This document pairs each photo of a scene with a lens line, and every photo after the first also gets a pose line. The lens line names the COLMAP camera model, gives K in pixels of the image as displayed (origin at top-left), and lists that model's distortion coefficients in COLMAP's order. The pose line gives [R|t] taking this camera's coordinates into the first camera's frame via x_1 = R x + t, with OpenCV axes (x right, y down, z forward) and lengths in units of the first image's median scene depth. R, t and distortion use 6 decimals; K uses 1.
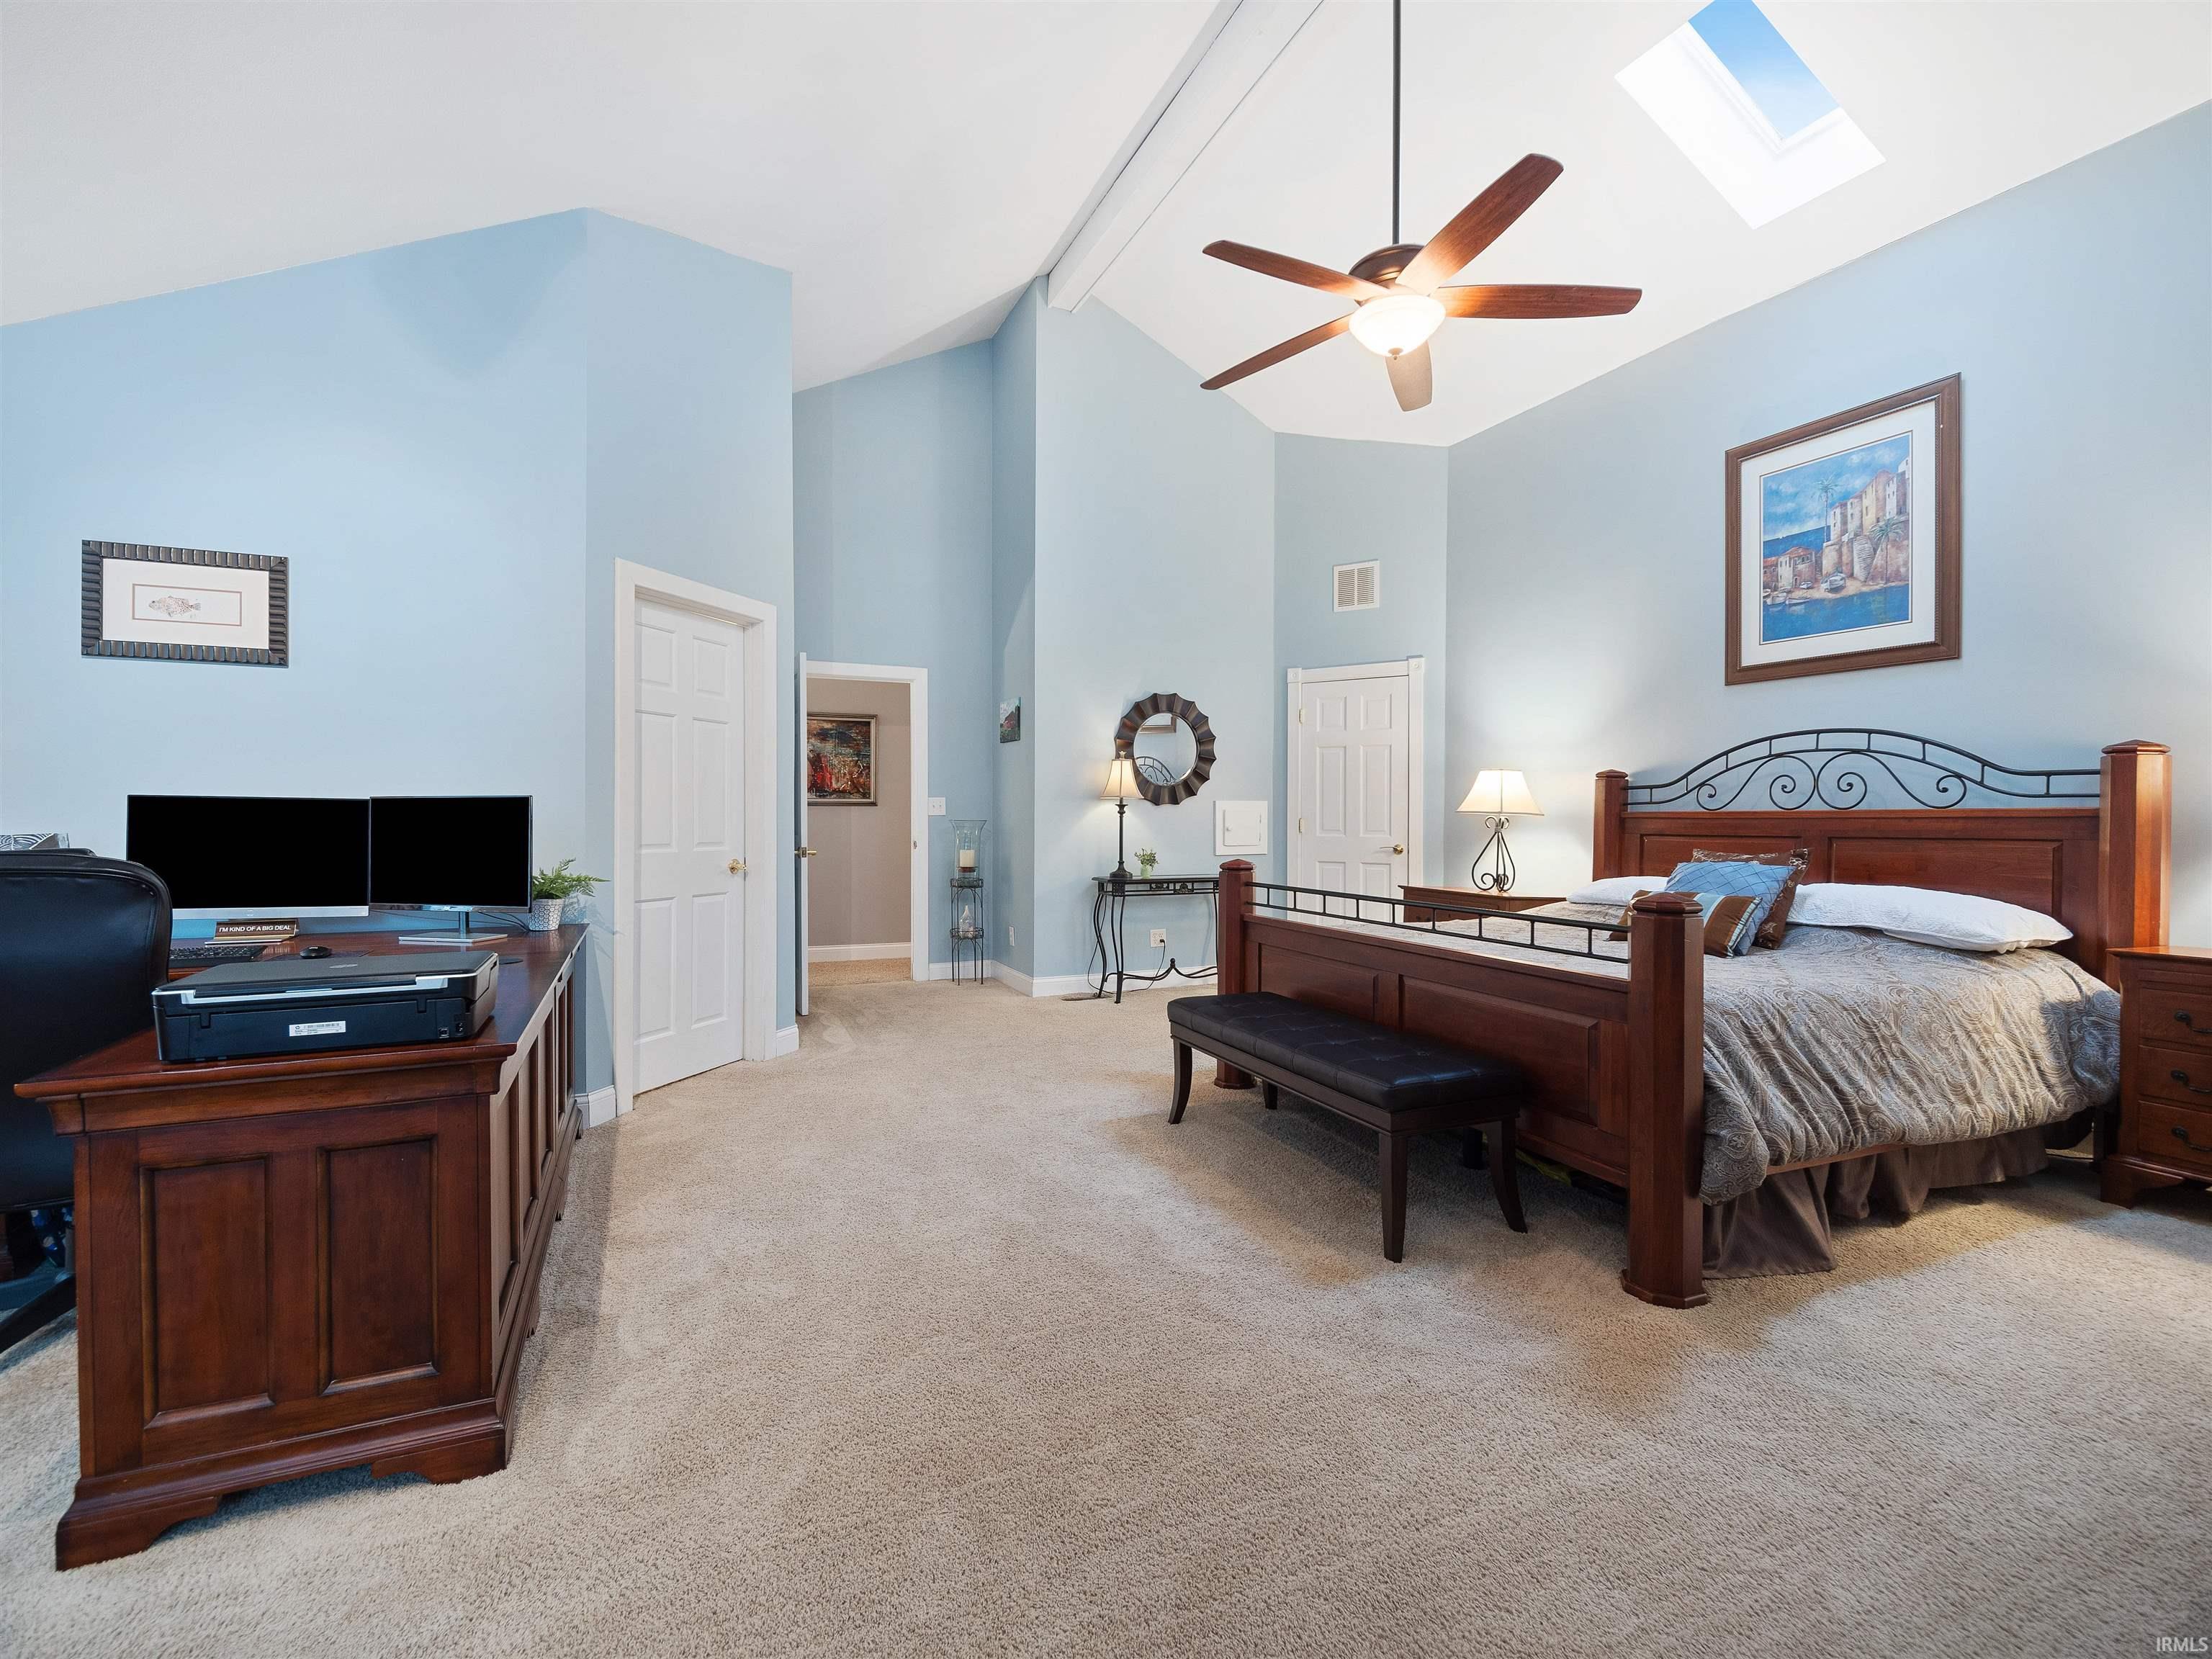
lens RADIAL K [[1002.7, 0, 1096.3], [0, 1002.7, 820.2], [0, 0, 1]] dist [-0.002070, -0.000347]
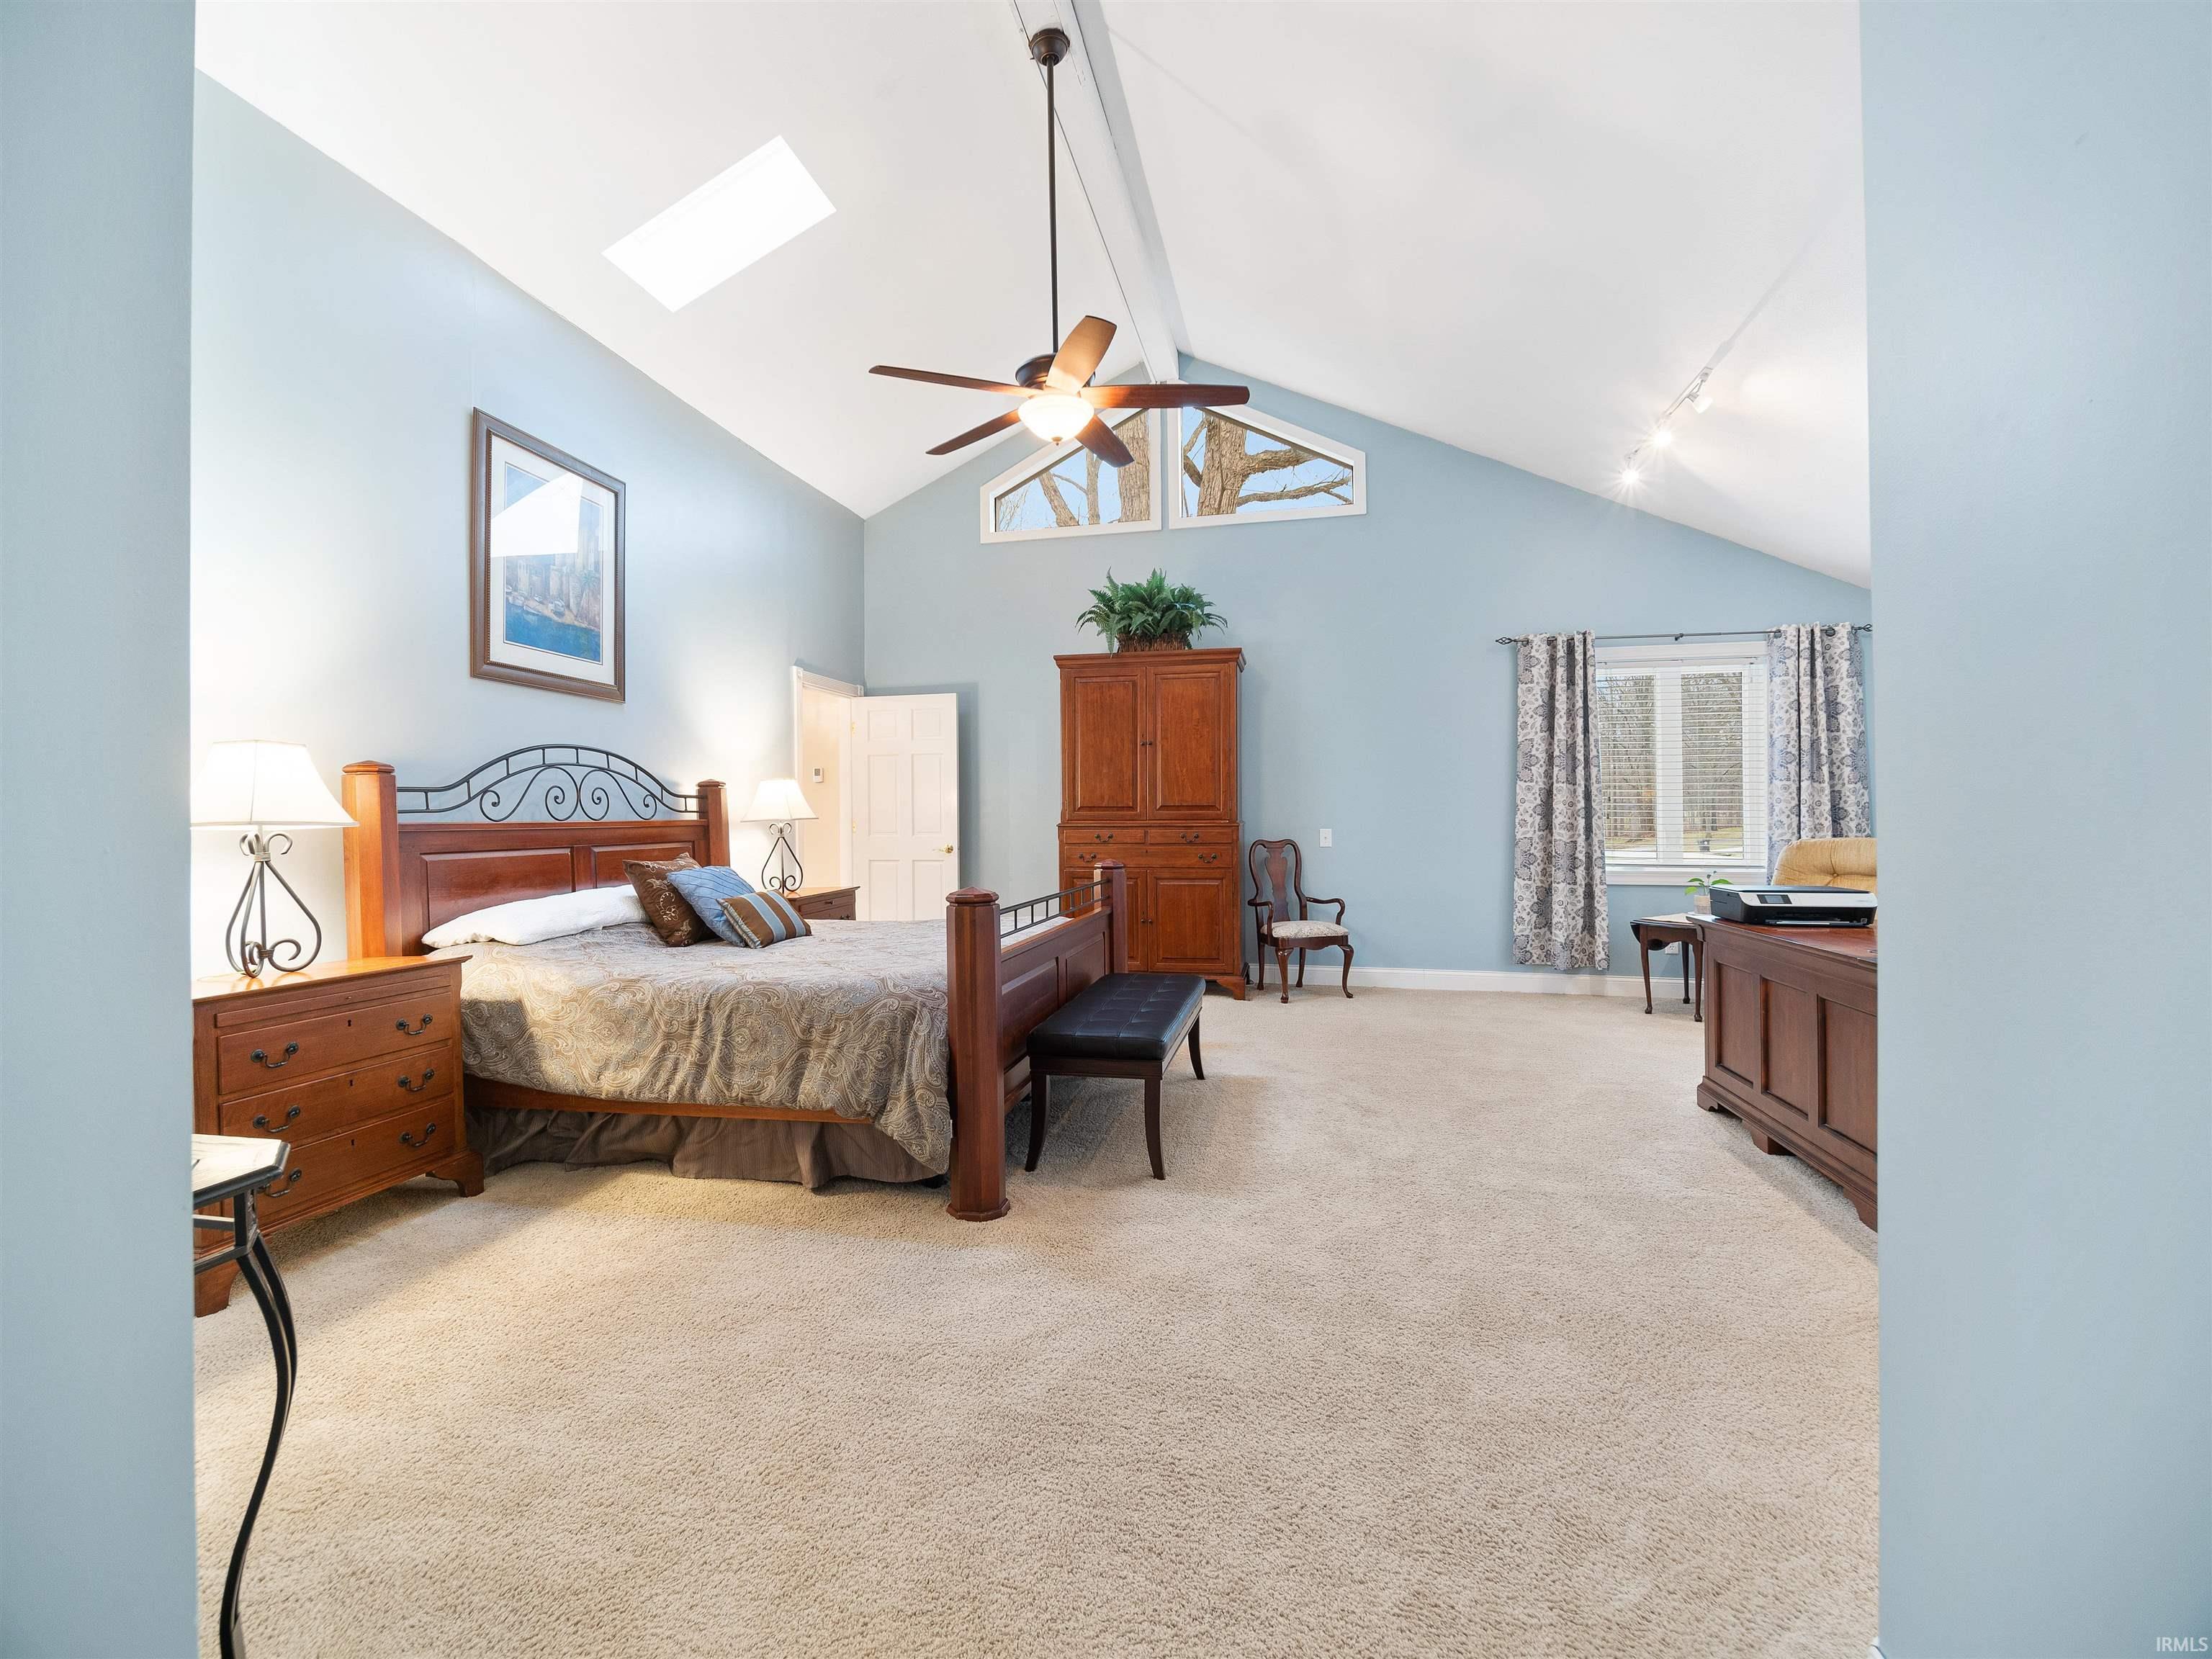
lens RADIAL K [[1002.7, 0, 1096.3], [0, 1002.7, 820.2], [0, 0, 1]] dist [-0.002070, -0.000347]
pose [[-0.797772, 0.007716, 0.602909, -0.341844], [0.011495, 0.999931, 0.002412, -0.007392], [-0.602849, 0.008855, -0.797806, 1.456338]]
